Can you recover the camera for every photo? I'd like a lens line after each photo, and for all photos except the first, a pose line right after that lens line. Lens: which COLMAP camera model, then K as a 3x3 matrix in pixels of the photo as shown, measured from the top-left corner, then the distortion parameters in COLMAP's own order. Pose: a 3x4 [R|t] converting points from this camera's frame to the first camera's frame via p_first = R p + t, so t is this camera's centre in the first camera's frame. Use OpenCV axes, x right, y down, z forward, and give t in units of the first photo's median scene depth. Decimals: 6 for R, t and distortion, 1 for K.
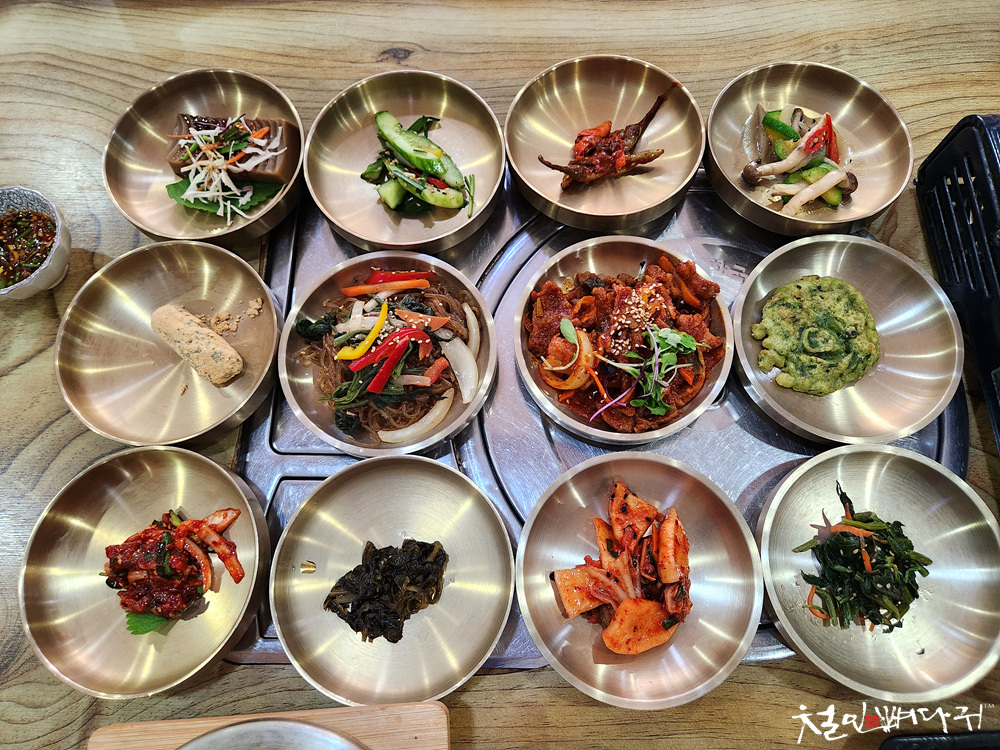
lens RADIAL K [[707.3, 0, 504.4], [0, 707.3, 373.0], [0, 0, 1]] dist [-0.006347, -0.005159]
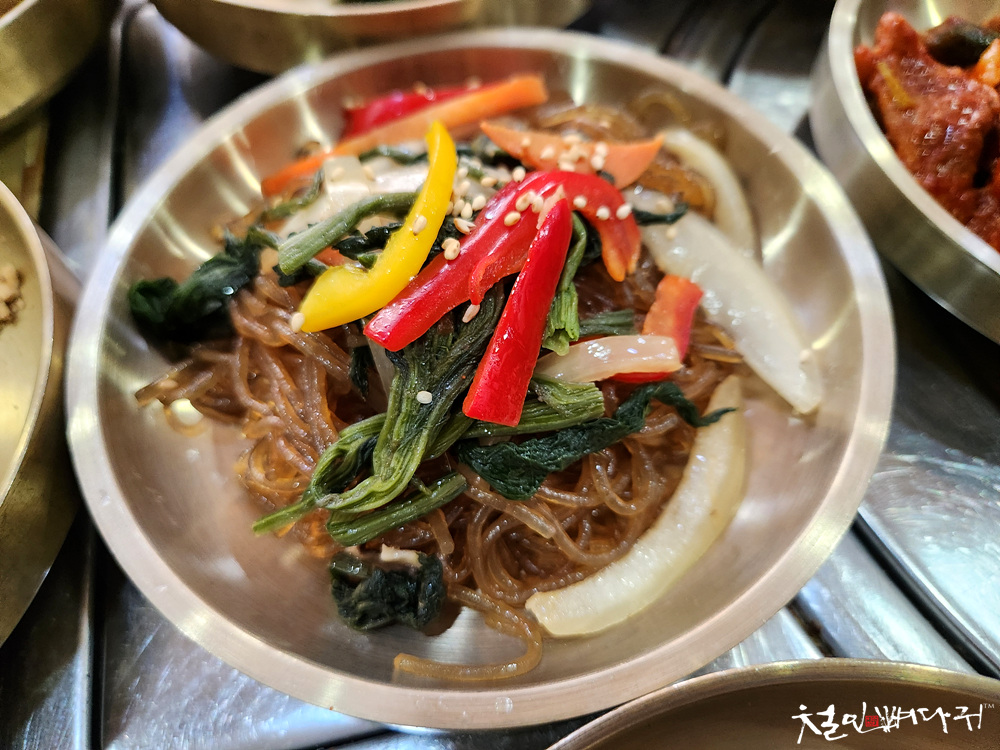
lens RADIAL K [[707.3, 0, 497.1], [0, 707.3, 372.6], [0, 0, 1]] dist [-0.006347, -0.005159]
pose [[0.969014, -0.218688, 0.114834, -0.201250], [0.238036, 0.950915, -0.197734, 0.055032], [-0.065955, 0.218942, 0.973506, 0.759363]]
